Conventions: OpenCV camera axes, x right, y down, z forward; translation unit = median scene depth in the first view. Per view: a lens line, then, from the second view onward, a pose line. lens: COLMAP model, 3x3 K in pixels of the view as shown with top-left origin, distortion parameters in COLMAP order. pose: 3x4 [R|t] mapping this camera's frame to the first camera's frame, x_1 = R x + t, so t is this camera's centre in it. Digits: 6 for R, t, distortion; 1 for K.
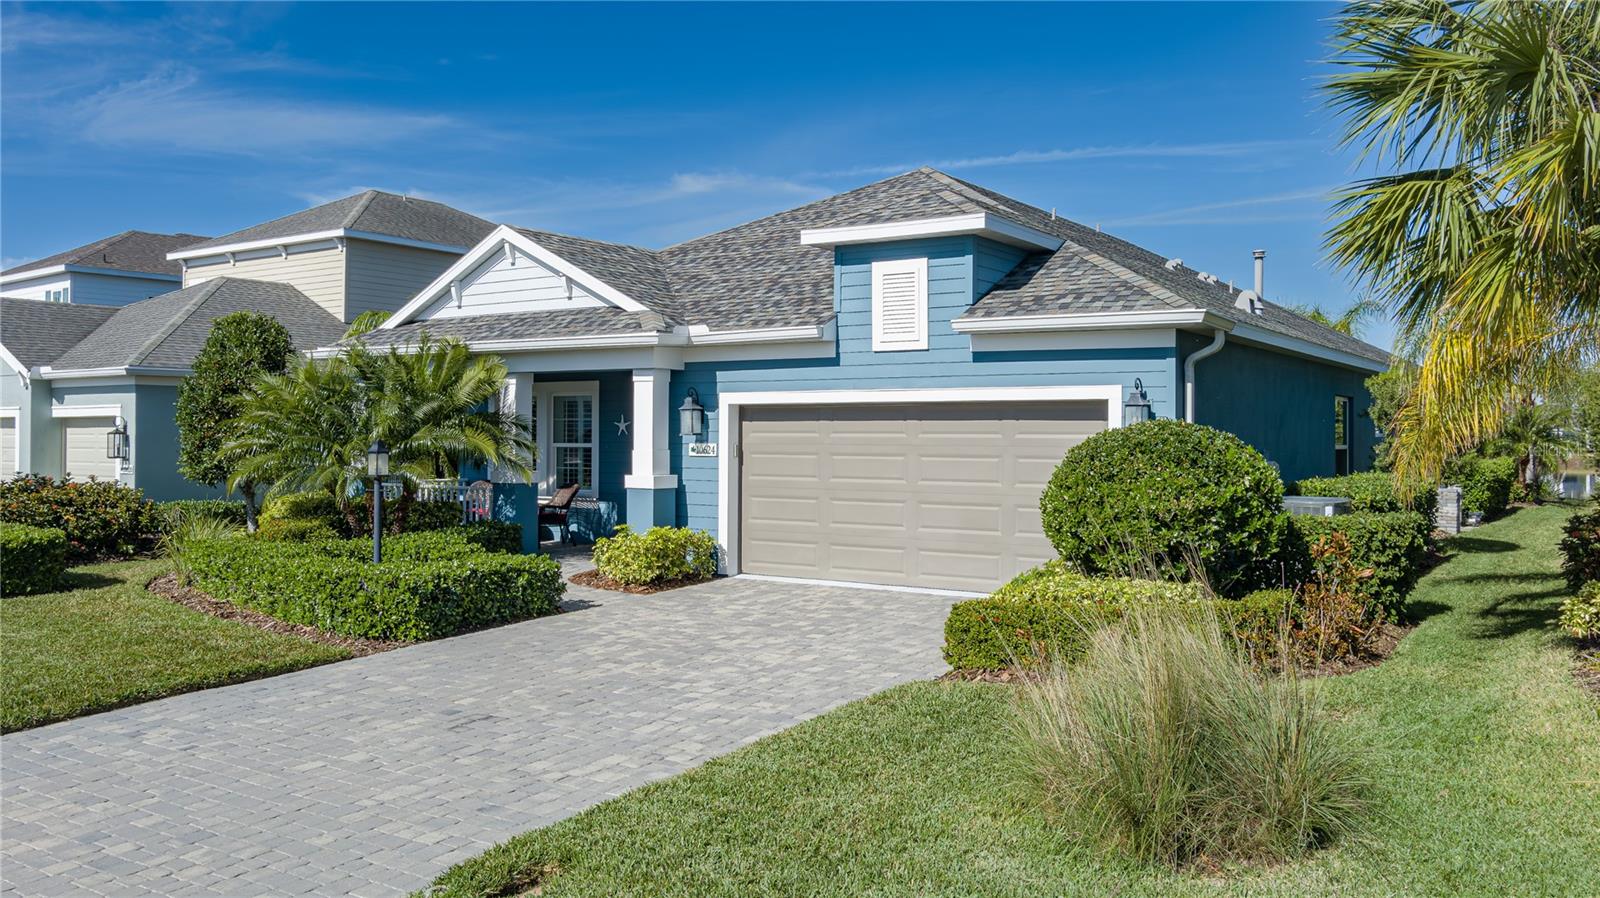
lens RADIAL K [[1300.4, 0, 807.7], [0, 1300.4, 416.5], [0, 0, 1]] dist [-0.037093, -0.011788]
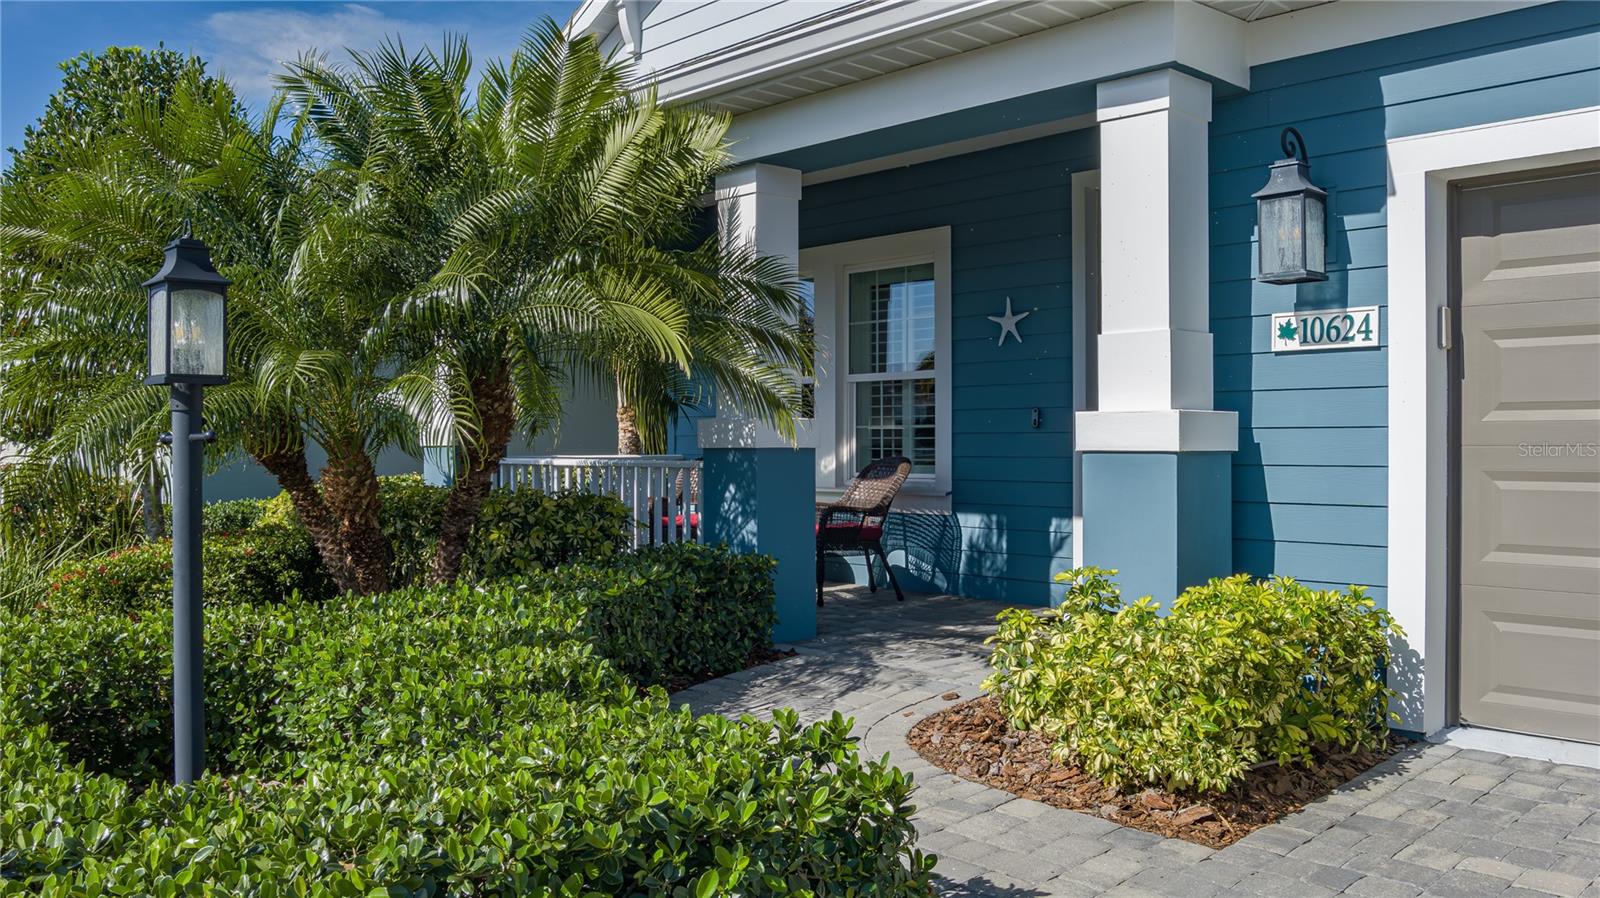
lens RADIAL K [[1310.0, 0, 802.1], [0, 1310.0, 446.9], [0, 0, 1]] dist [-0.037129, 0.001252]
pose [[0.975320, -0.004304, -0.220756, -0.135889], [0.008141, 0.999831, 0.016477, 0.048100], [0.220648, -0.017868, 0.975190, 0.669889]]
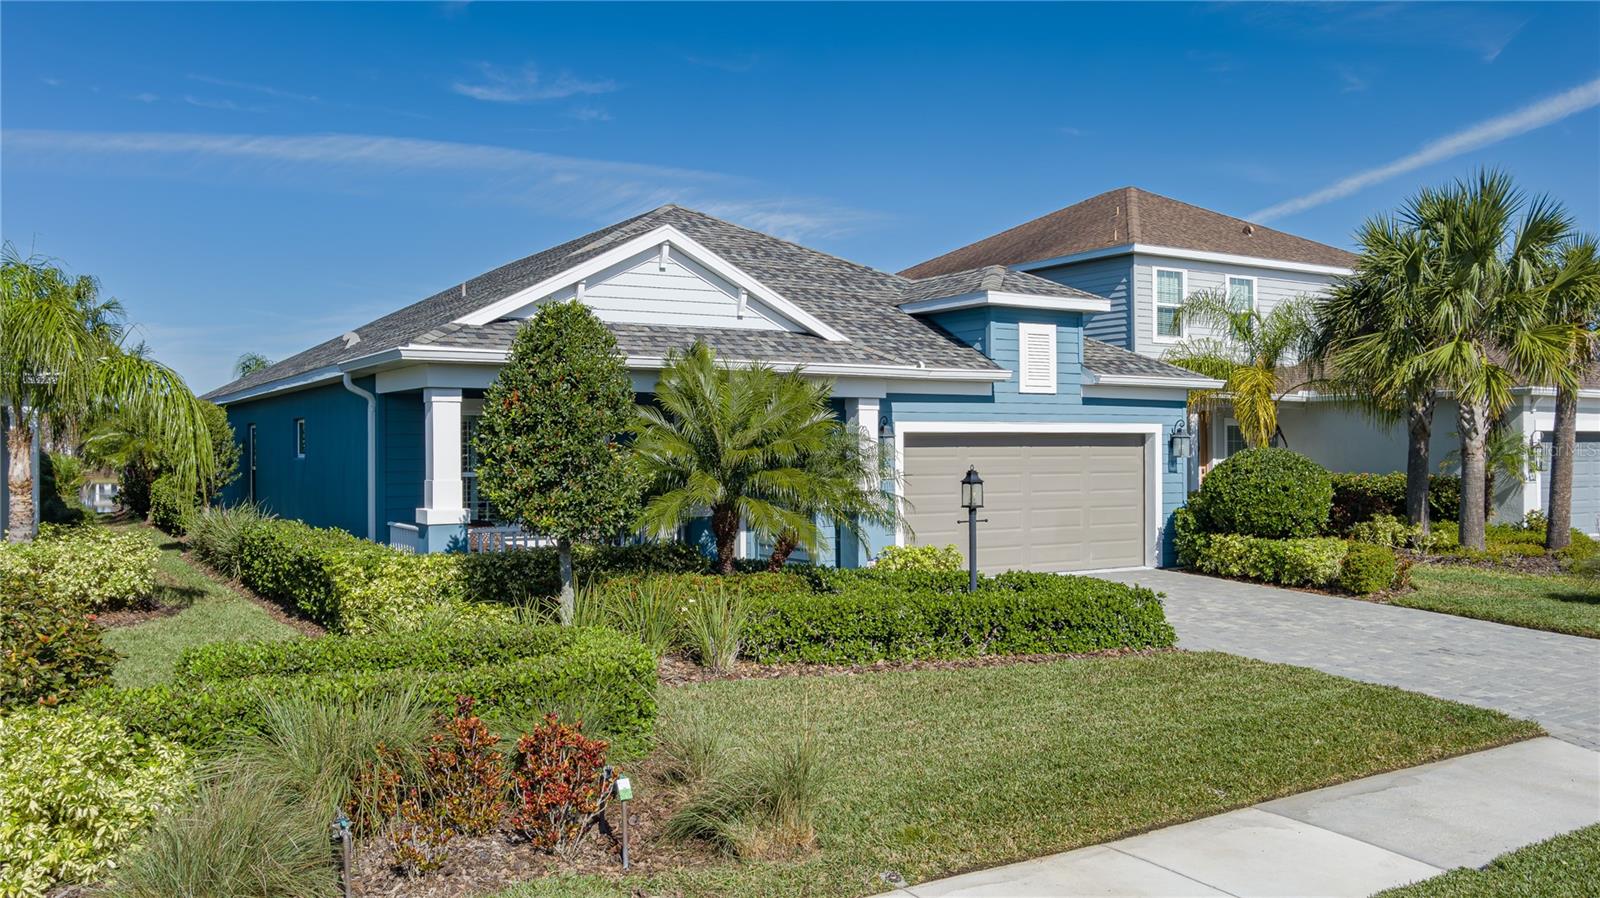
lens RADIAL K [[1317.1, 0, 801.5], [0, 1317.1, 440.6], [0, 0, 1]] dist [-0.022396, -0.014921]
pose [[0.417316, -0.002239, 0.908759, -1.122747], [-0.009334, 0.999934, 0.006750, -0.008877], [-0.908714, -0.011299, 0.417267, 0.603727]]
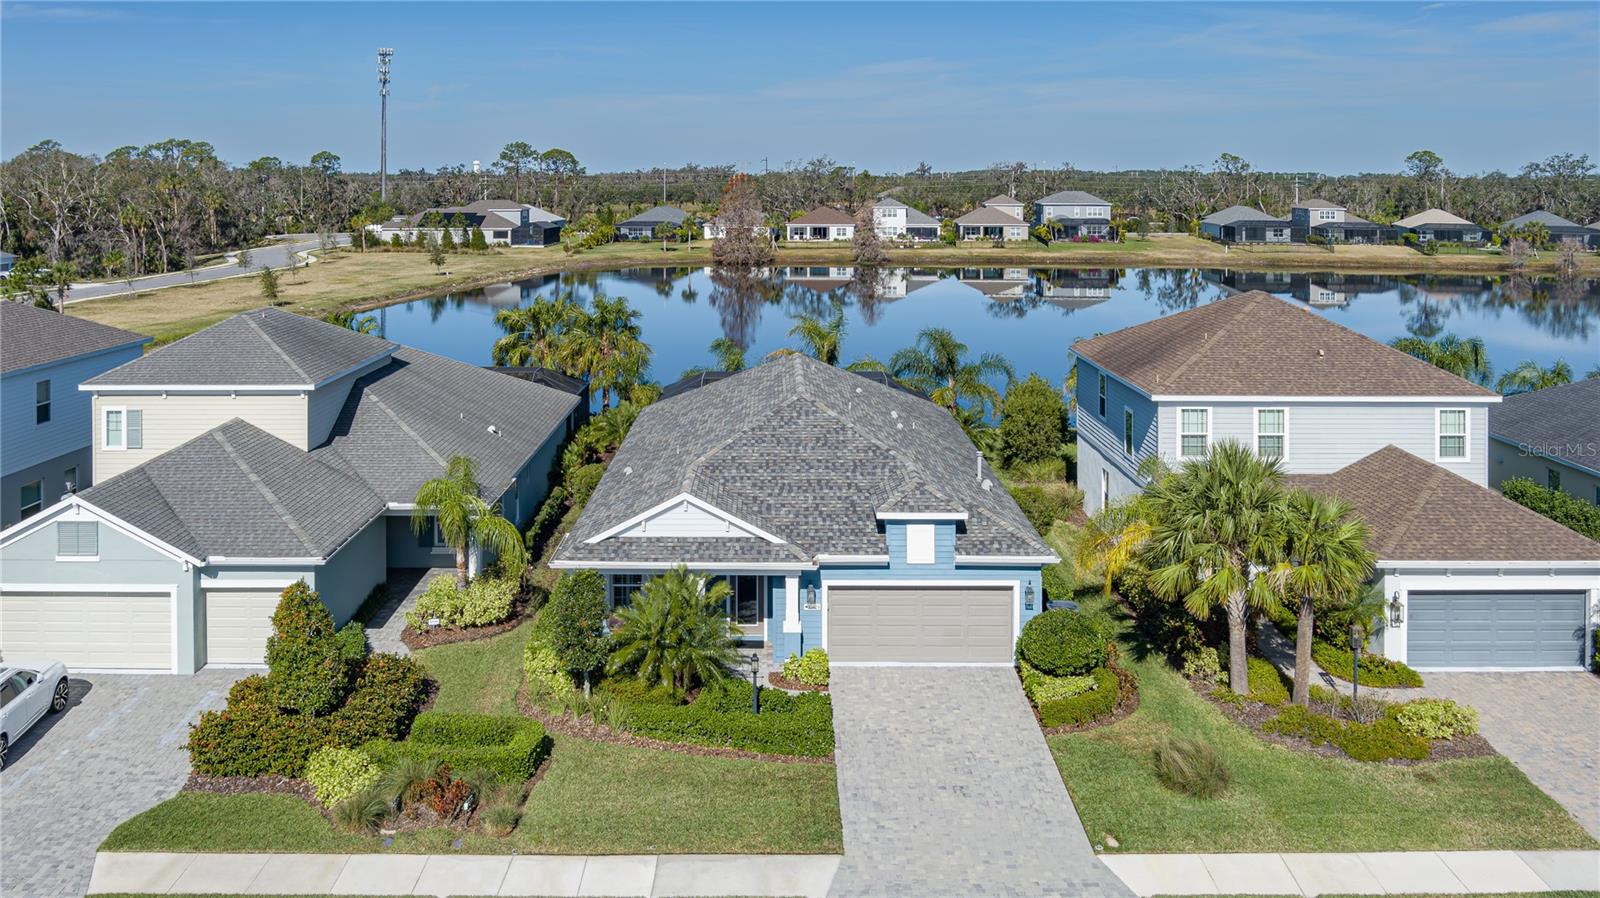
lens RADIAL K [[1350.2, 0, 766.9], [0, 1350.2, 172.3], [0, 0, 1]] dist [-0.016585, 0.000284]
pose [[0.833735, -0.005066, 0.552142, -1.349856], [-0.005750, 0.999824, 0.017855, -0.719764], [-0.552135, -0.018061, 0.833559, -0.765545]]
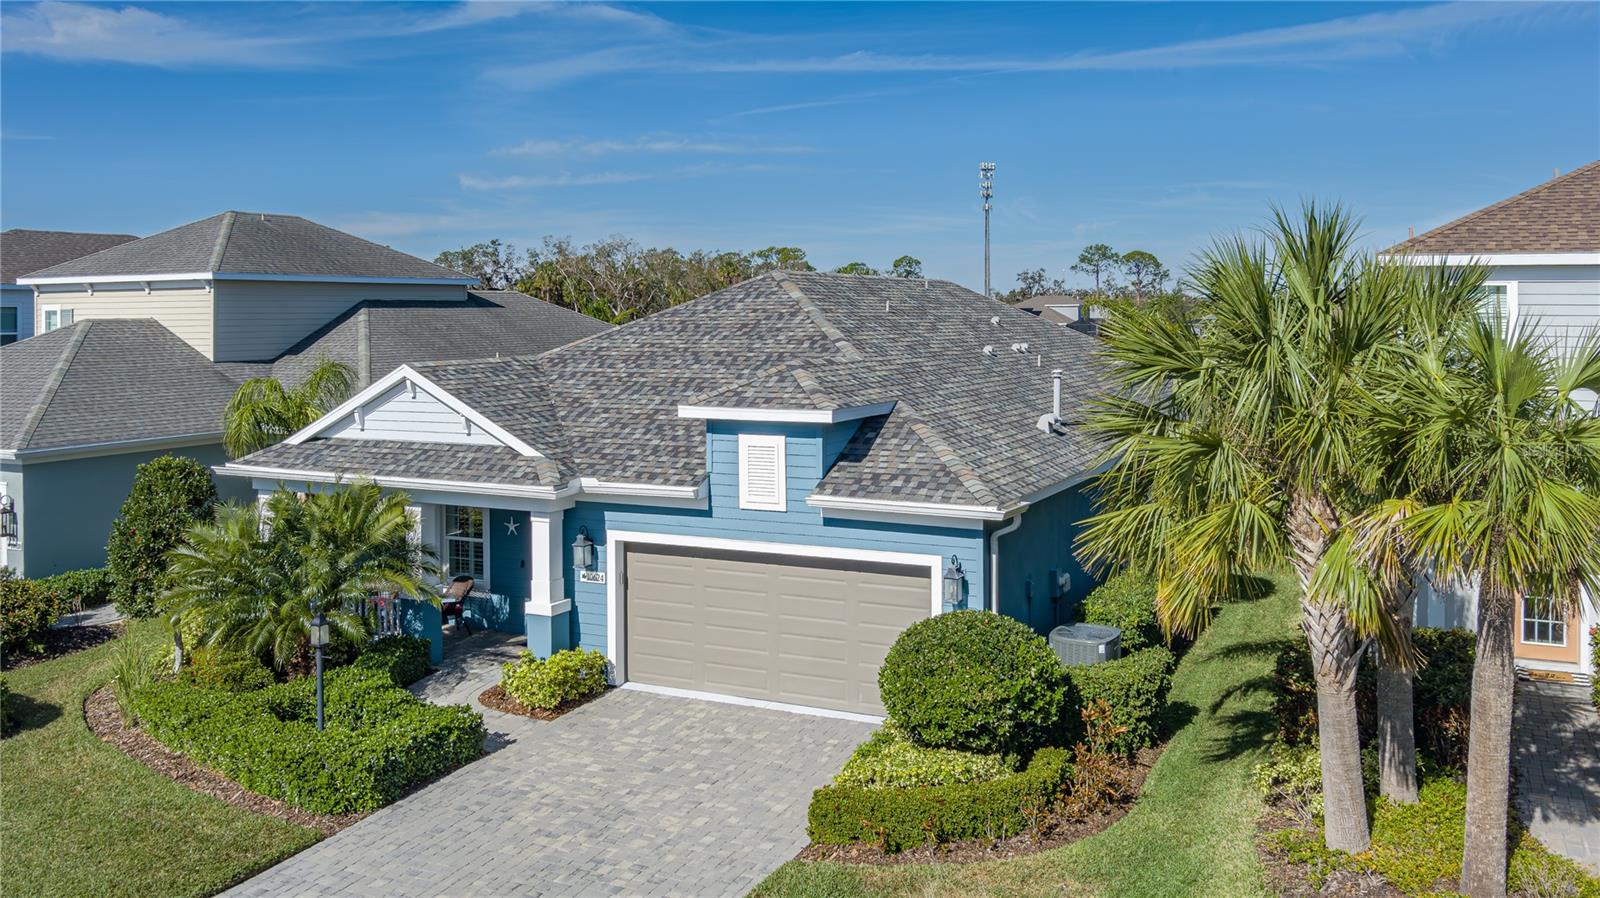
lens RADIAL K [[1329.7, 0, 835.8], [0, 1329.7, 294.5], [0, 0, 1]] dist [-0.041790, 0.009675]
pose [[0.989244, -0.009704, 0.145953, -0.036406], [0.009357, 0.999952, 0.003066, -0.231549], [-0.145975, -0.001667, 0.989287, -0.209013]]
